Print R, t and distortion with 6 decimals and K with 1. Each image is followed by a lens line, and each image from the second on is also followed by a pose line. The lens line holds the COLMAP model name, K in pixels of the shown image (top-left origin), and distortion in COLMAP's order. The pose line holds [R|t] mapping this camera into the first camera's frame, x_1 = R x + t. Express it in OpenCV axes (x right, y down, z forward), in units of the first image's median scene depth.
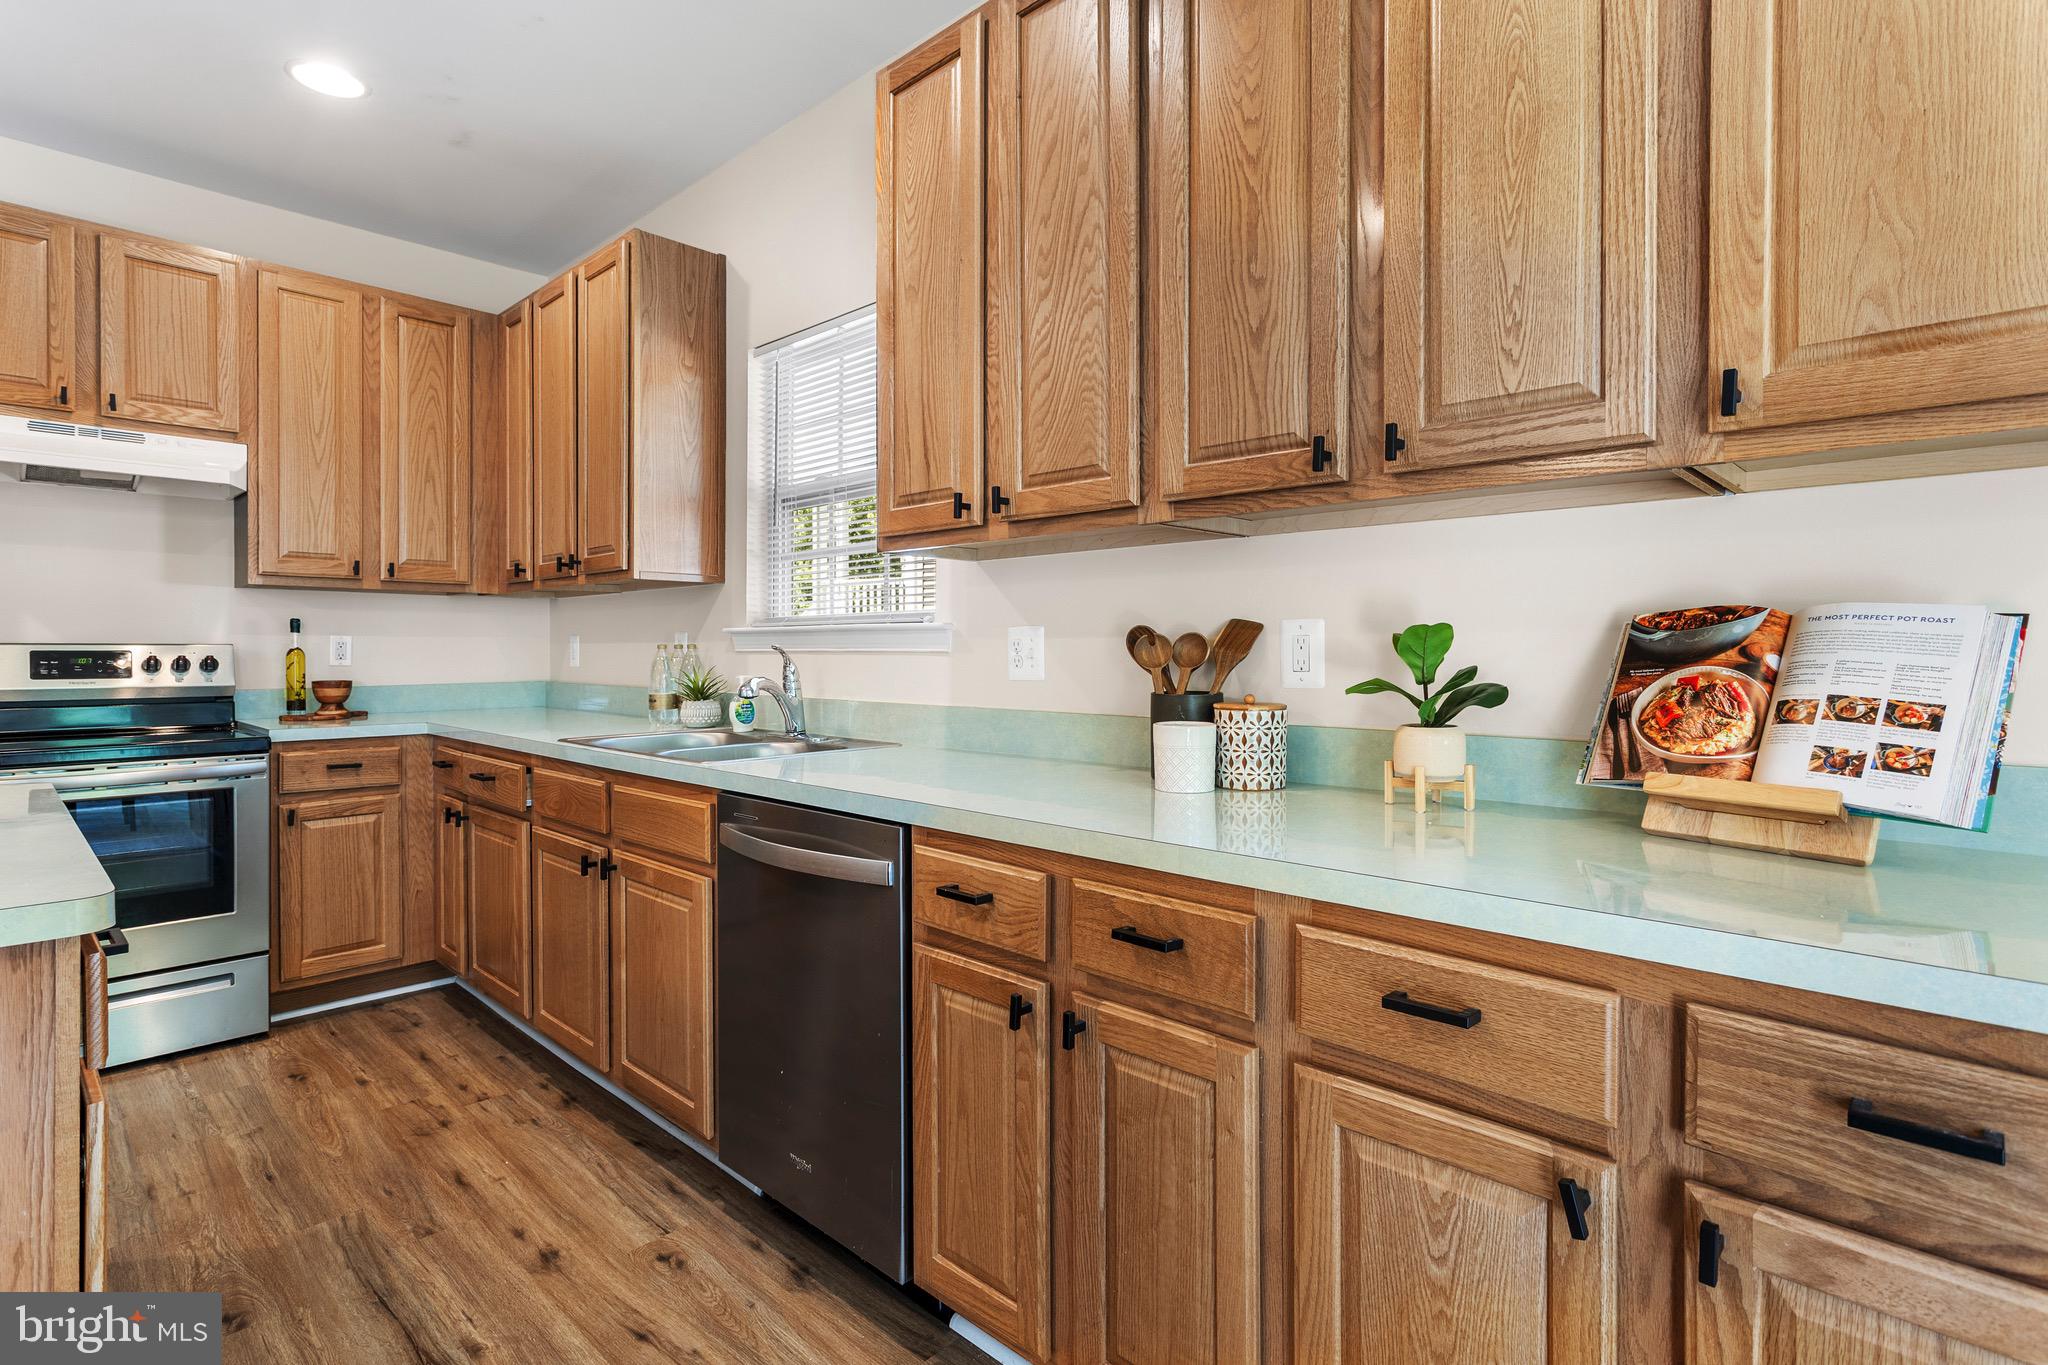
lens RADIAL K [[1006.5, 0, 1036.1], [0, 1006.5, 667.8], [0, 0, 1]] dist [-0.012226, 0.001677]
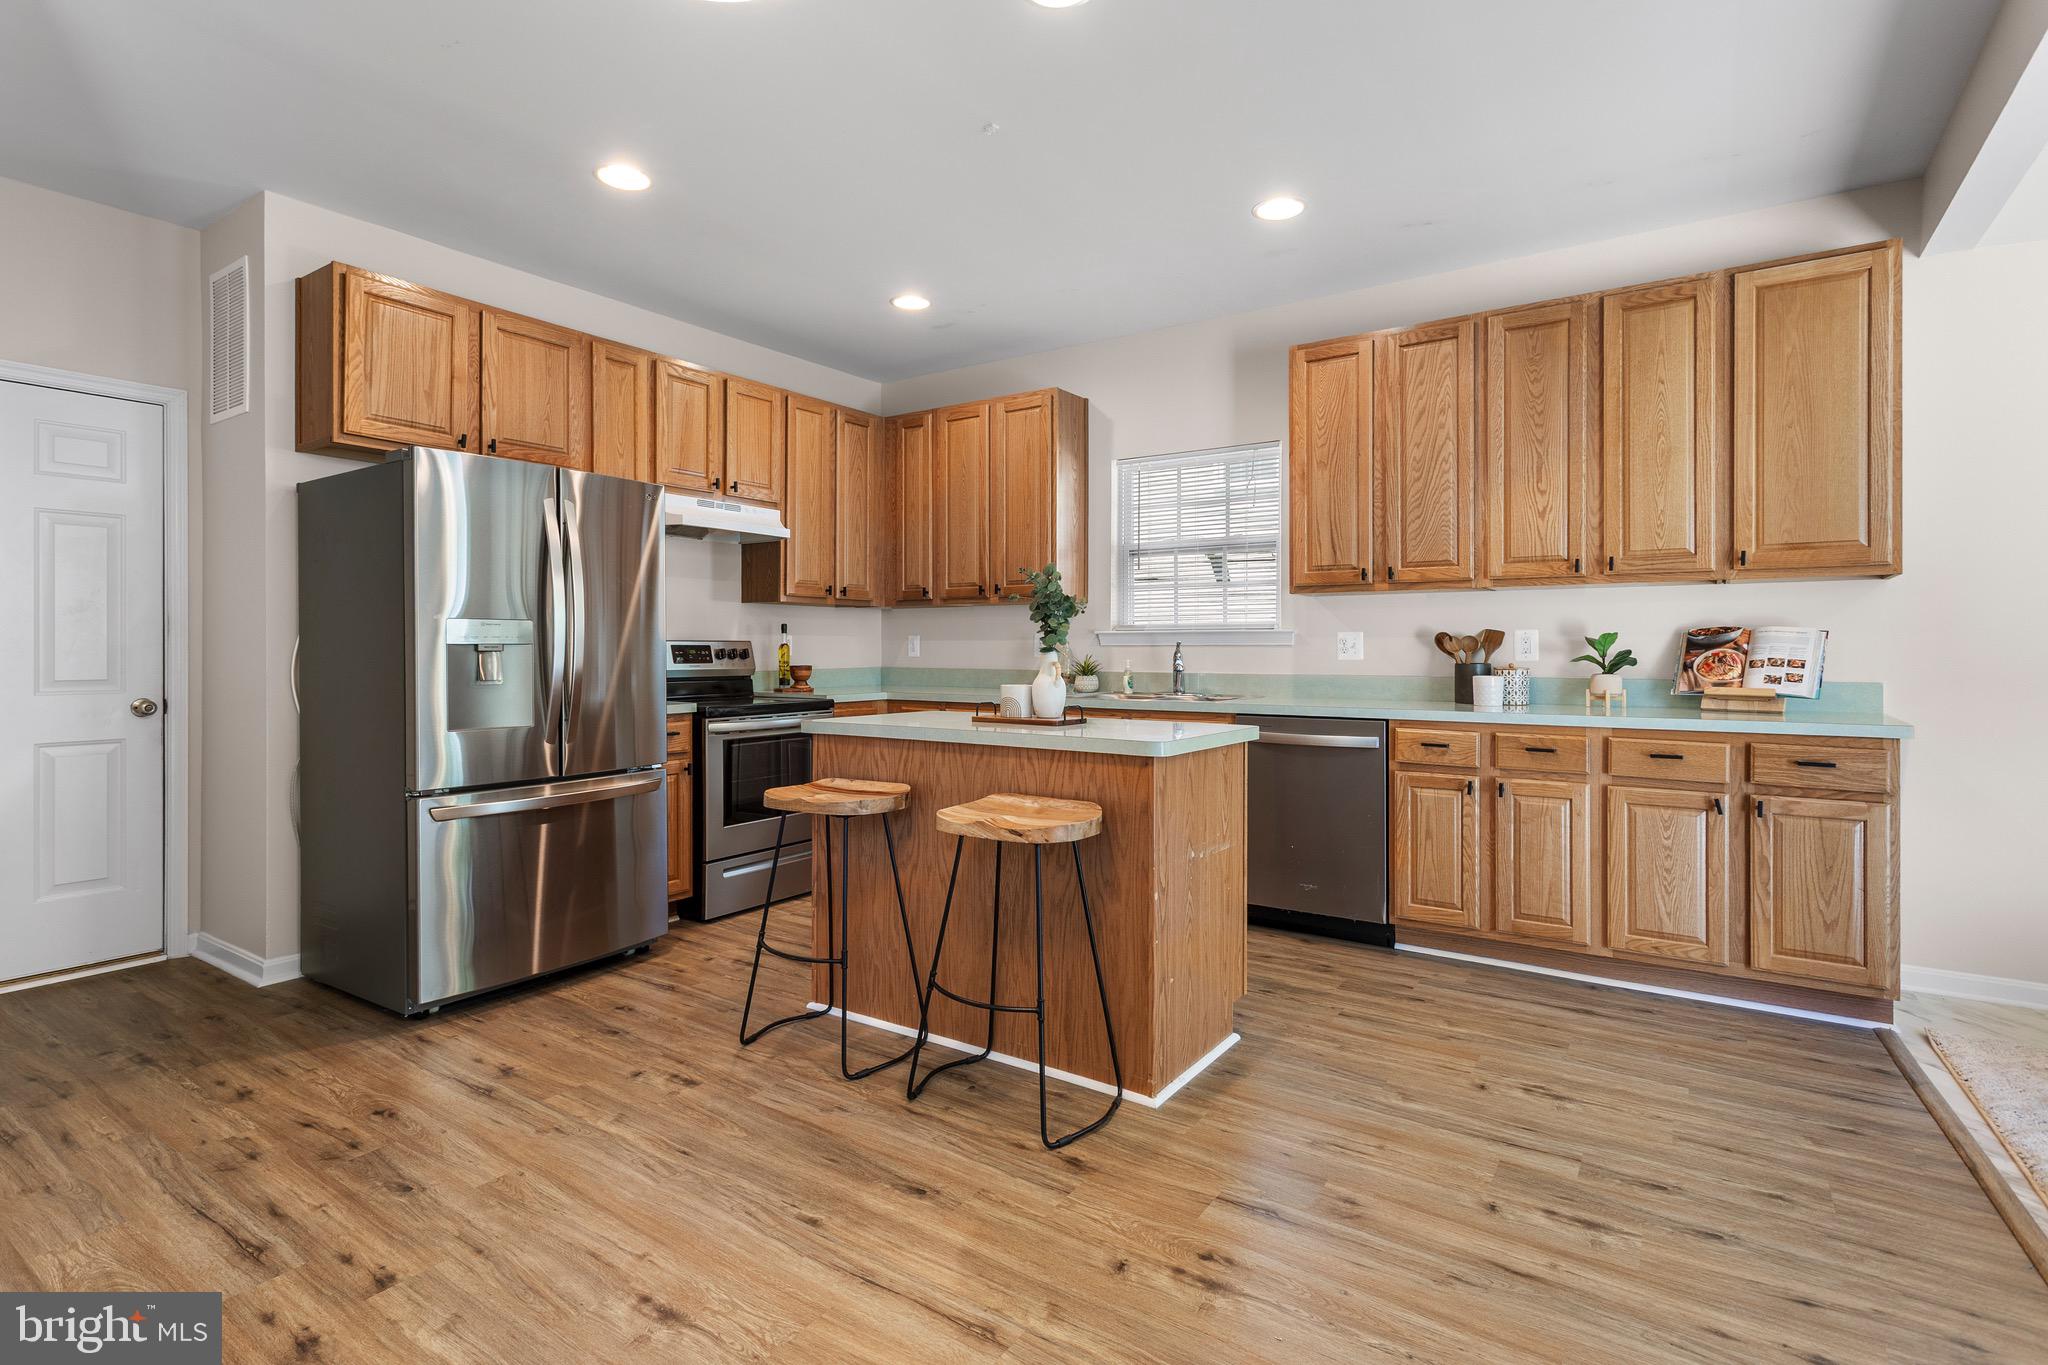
lens RADIAL K [[1006.5, 0, 1009.6], [0, 1006.5, 667.1], [0, 0, 1]] dist [-0.012226, 0.001677]
pose [[0.988420, -0.005763, 0.151631, -1.472514], [0.004927, 0.999971, 0.005887, 0.020069], [-0.151661, -0.005072, 0.988420, -1.246766]]
